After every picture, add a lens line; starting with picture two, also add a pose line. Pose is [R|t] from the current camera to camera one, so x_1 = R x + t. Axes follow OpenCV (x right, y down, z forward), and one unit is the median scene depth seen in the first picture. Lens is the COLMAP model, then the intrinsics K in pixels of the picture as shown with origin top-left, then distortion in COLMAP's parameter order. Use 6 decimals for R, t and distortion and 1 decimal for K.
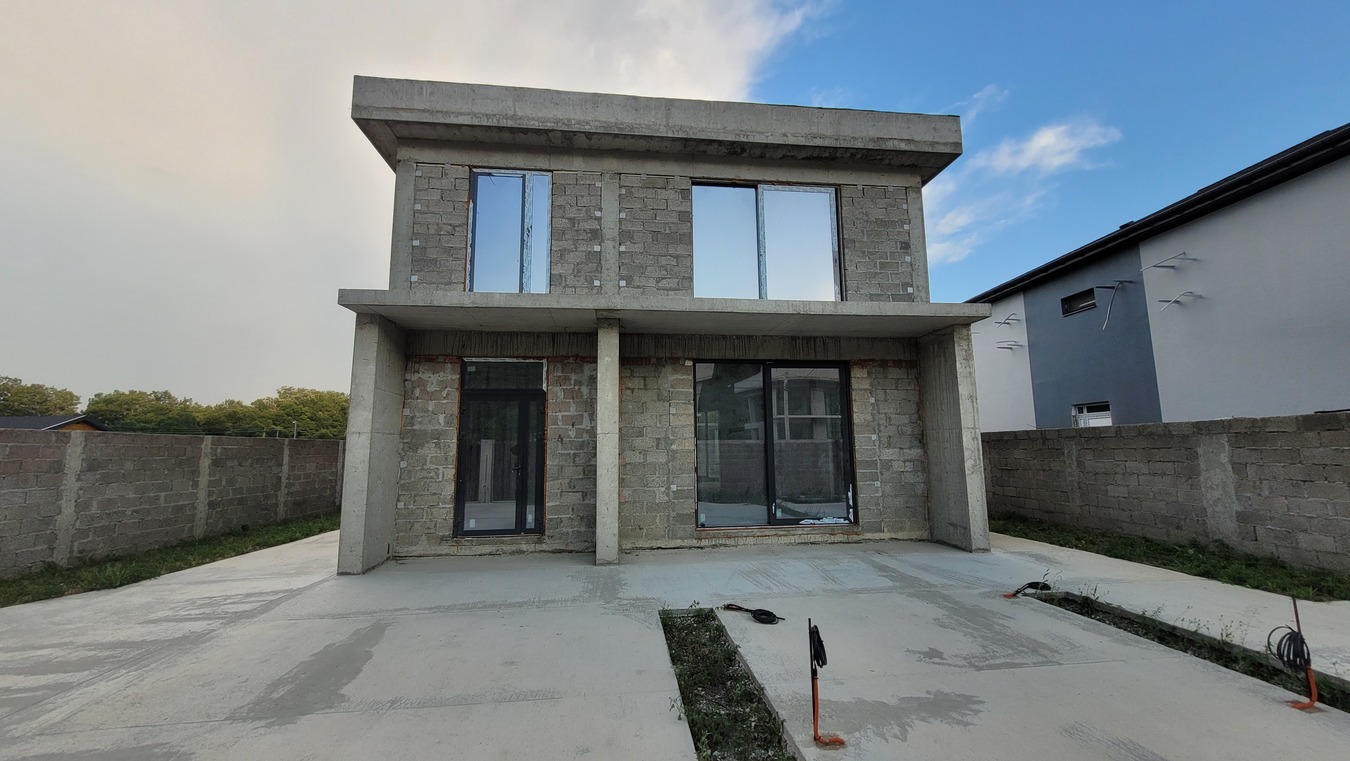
lens RADIAL K [[532.4, 0, 672.8], [0, 532.4, 380.3], [0, 0, 1]] dist [0.006723, -0.000490]
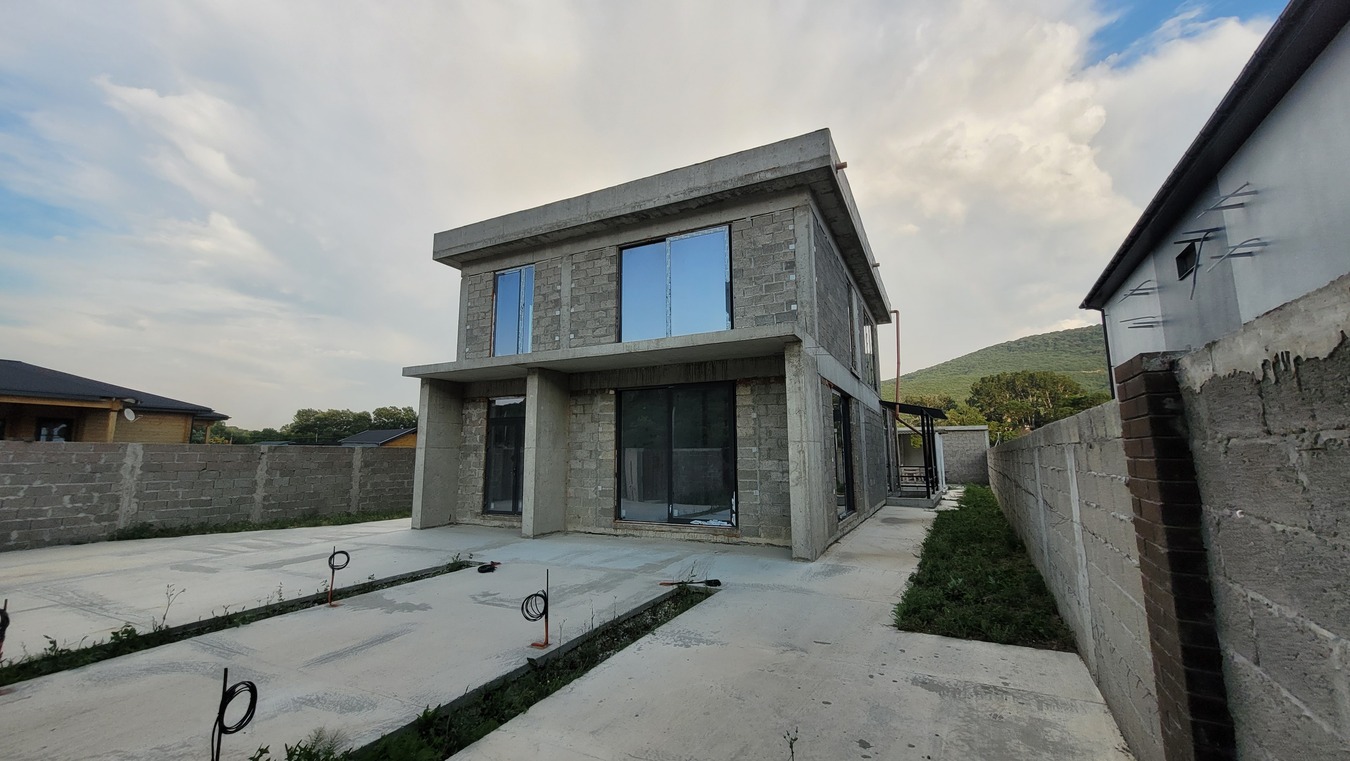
lens RADIAL K [[532.4, 0, 672.8], [0, 532.4, 380.3], [0, 0, 1]] dist [0.006723, -0.000490]
pose [[0.836024, -0.070213, -0.544182, 0.855170], [0.066385, 0.997437, -0.026707, -0.016477], [0.544662, -0.013798, 0.838542, -0.001598]]
